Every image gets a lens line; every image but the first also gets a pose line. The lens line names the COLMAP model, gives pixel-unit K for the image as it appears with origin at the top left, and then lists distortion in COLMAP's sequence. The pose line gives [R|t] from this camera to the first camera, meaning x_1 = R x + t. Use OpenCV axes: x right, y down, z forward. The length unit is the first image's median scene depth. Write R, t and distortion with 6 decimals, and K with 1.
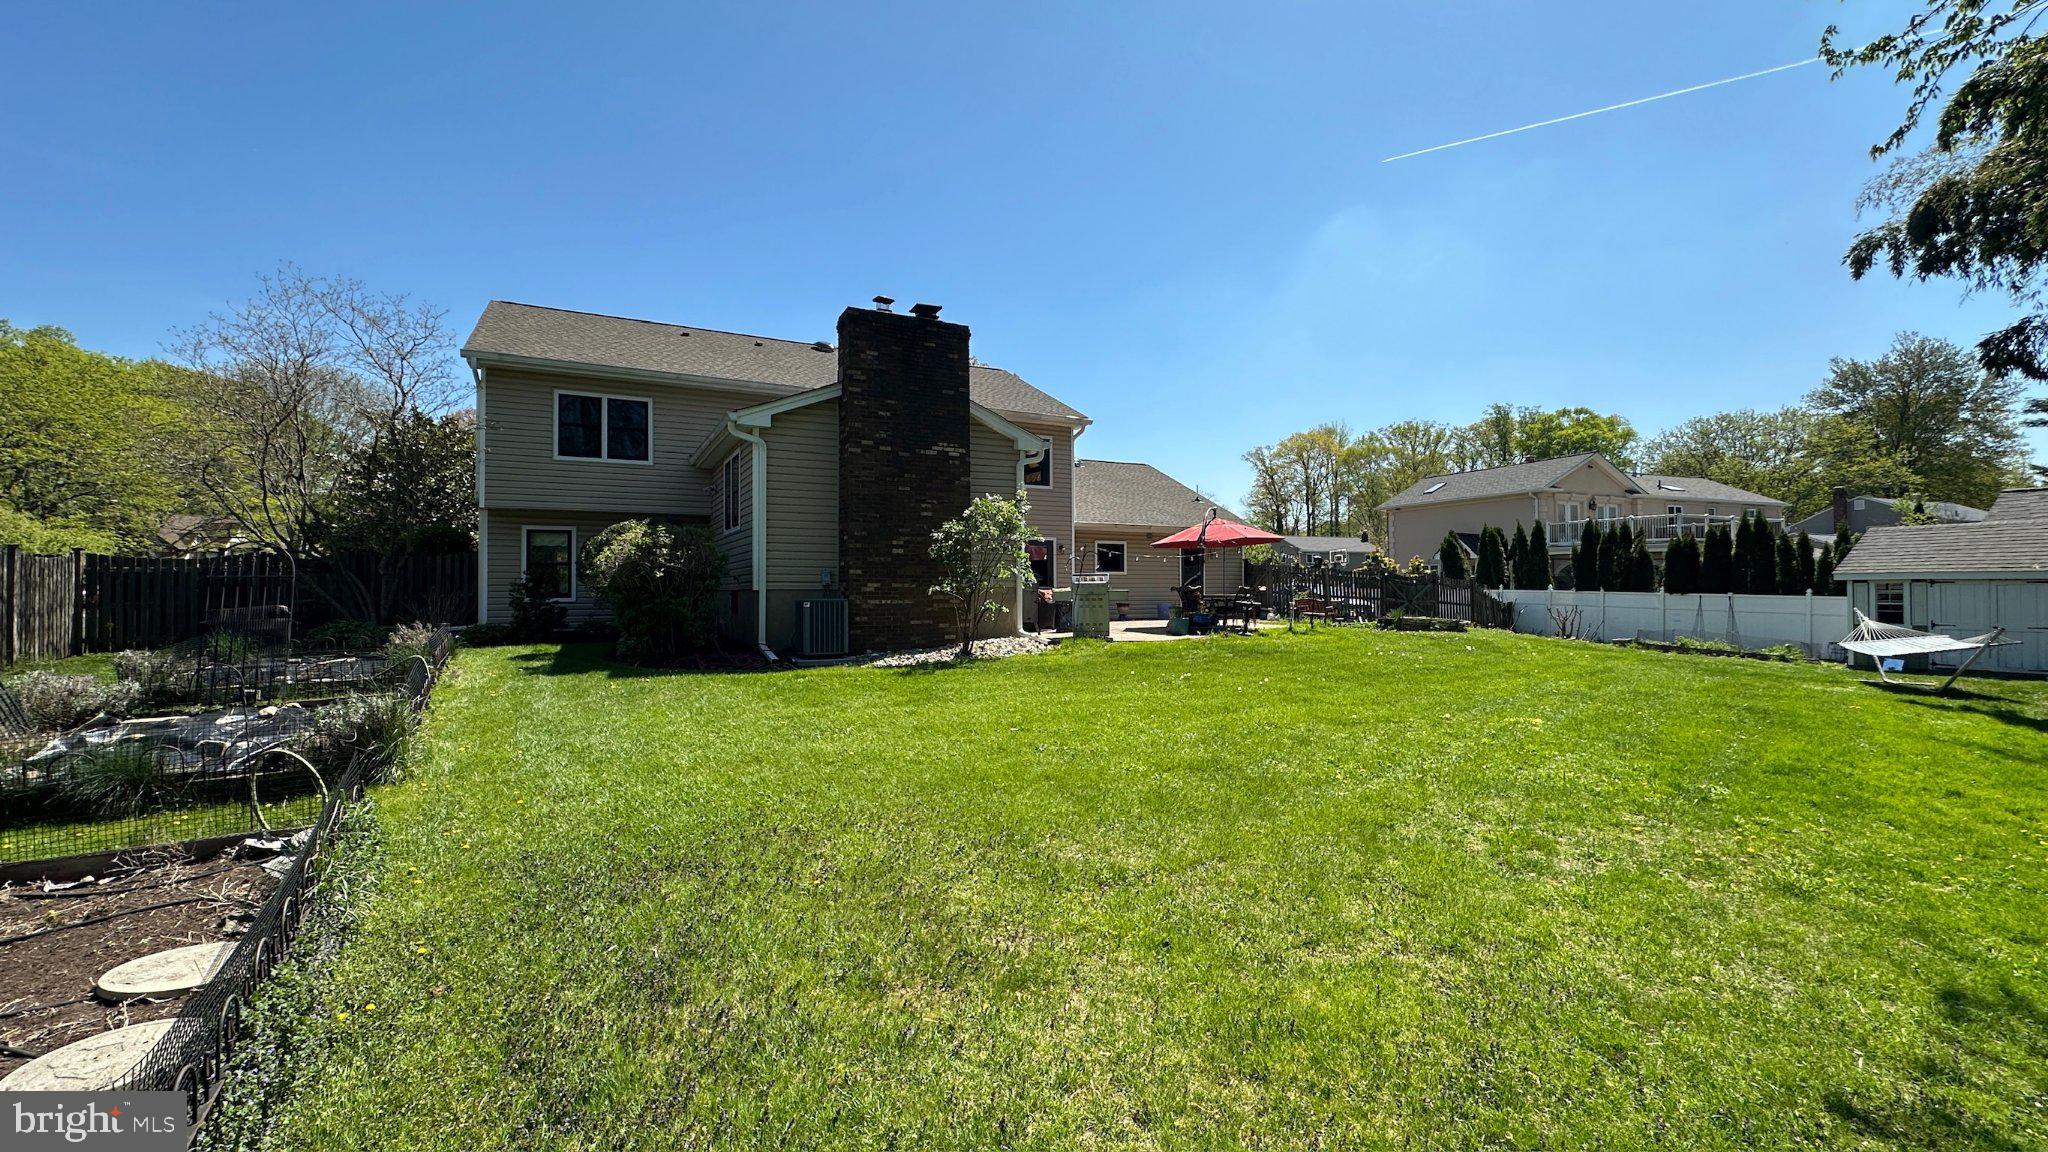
lens RADIAL K [[812.1, 0, 1028.7], [0, 812.1, 571.0], [0, 0, 1]] dist [-0.002732, 0.001735]
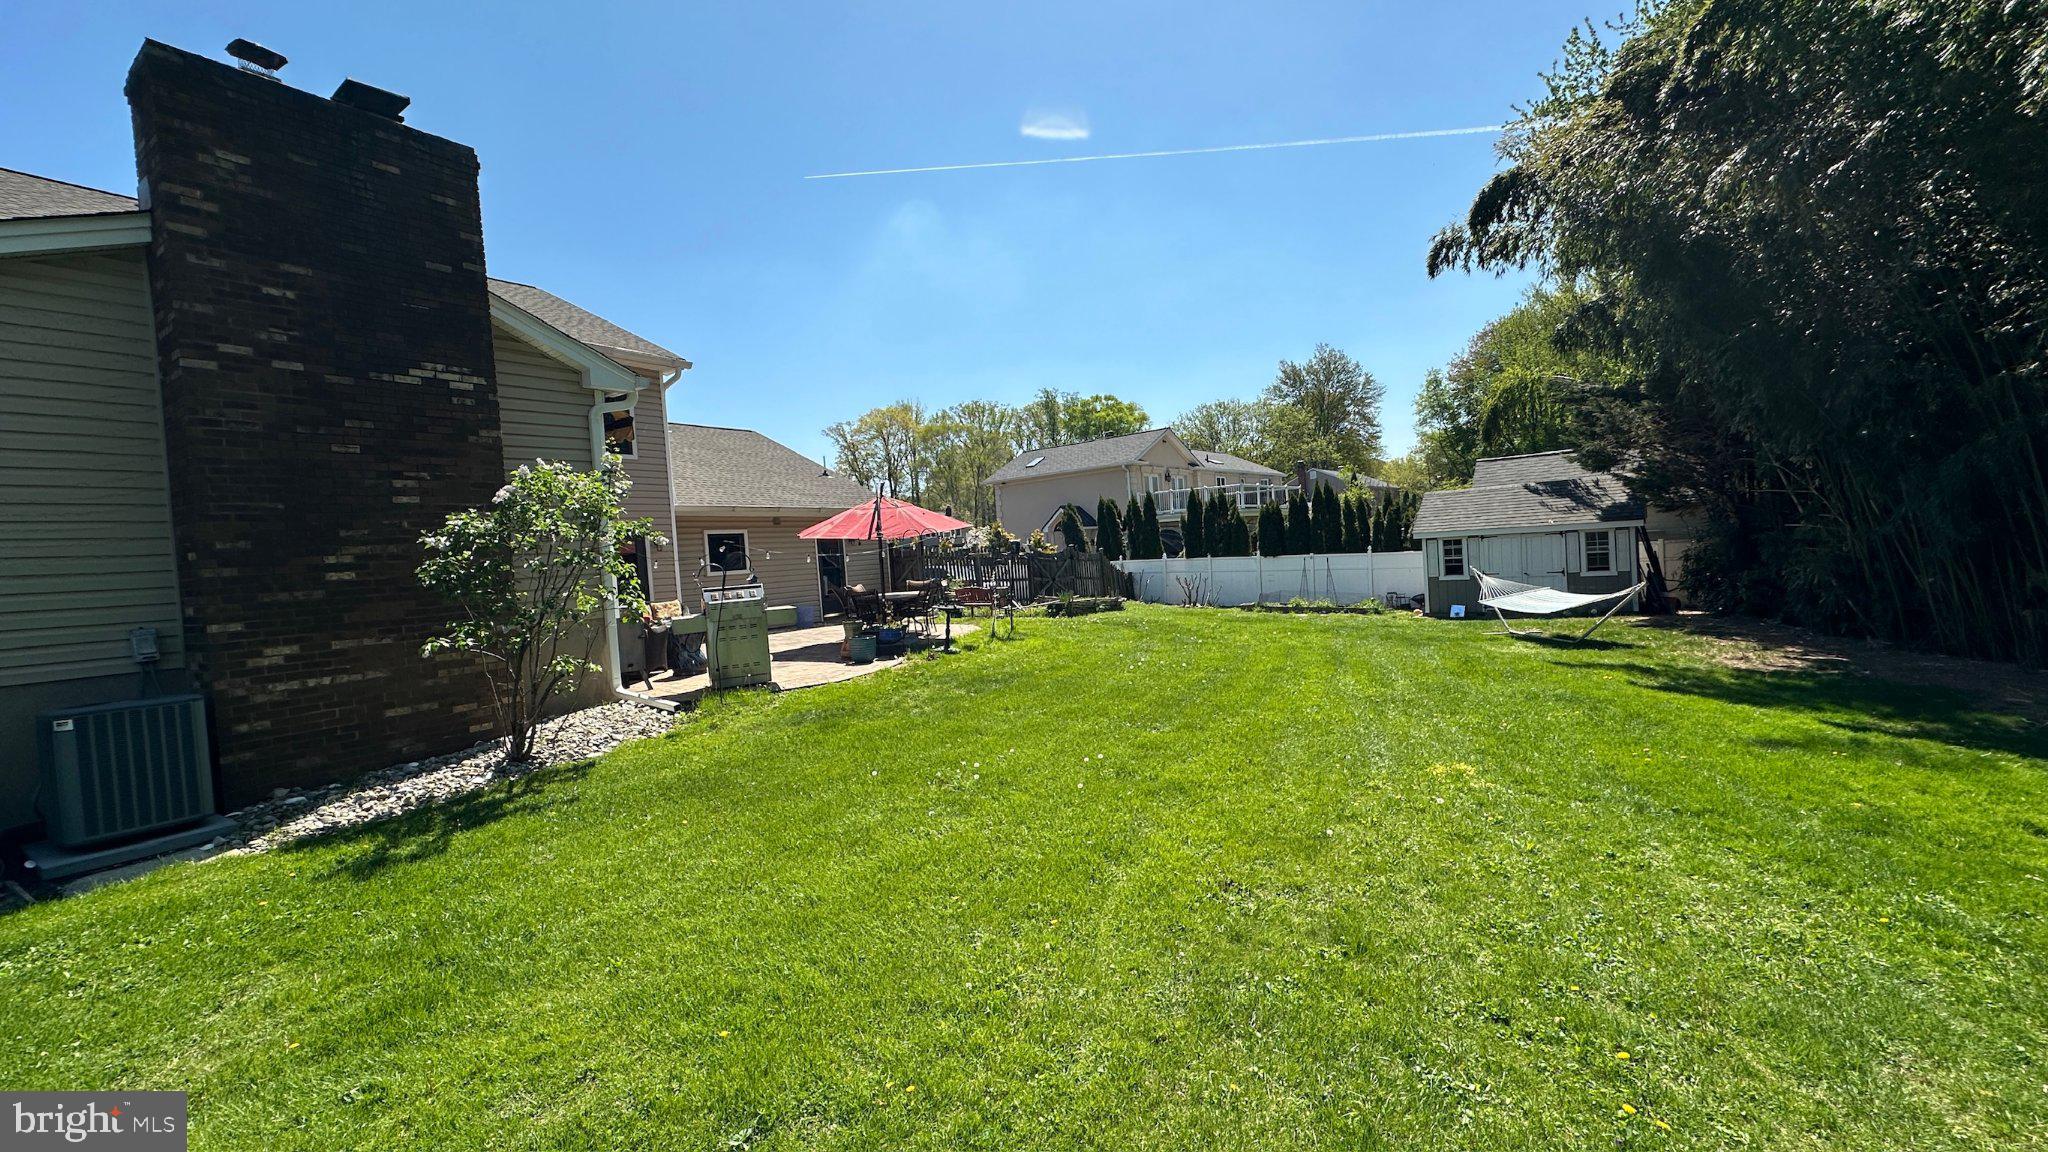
lens RADIAL K [[812.1, 0, 1019.4], [0, 812.1, 573.3], [0, 0, 1]] dist [-0.002732, 0.001735]
pose [[0.876154, -0.067776, 0.477242, -0.026057], [0.053652, 0.997626, 0.043182, -0.019199], [-0.479036, -0.012229, 0.877710, 0.277005]]
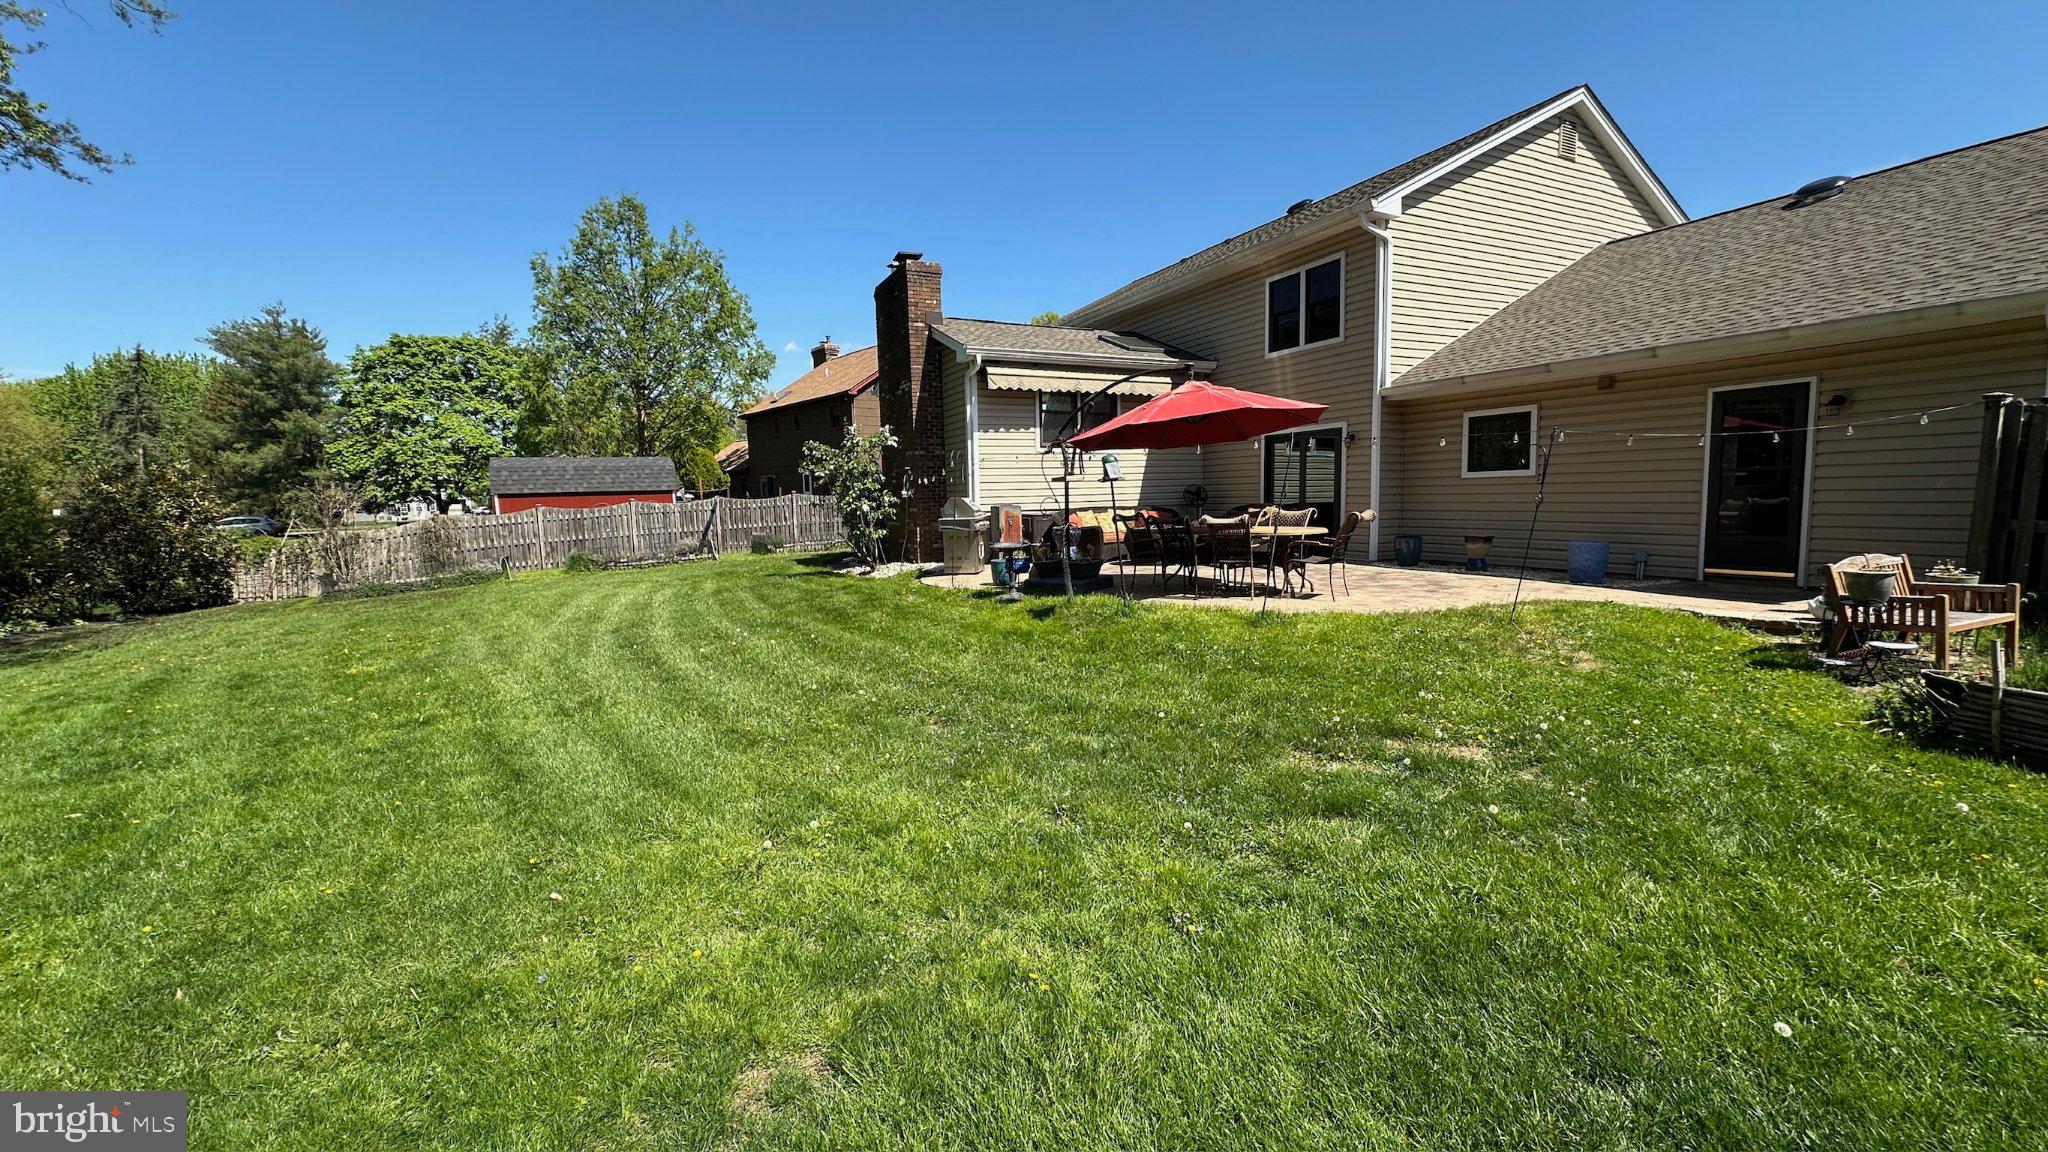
lens RADIAL K [[812.1, 0, 1016.6], [0, 812.1, 582.3], [0, 0, 1]] dist [-0.002732, 0.001735]
pose [[-0.051518, 0.111477, -0.992431, 0.795296], [0.042331, 0.993101, 0.109355, 0.003183], [0.997774, -0.036377, -0.055882, 0.929334]]
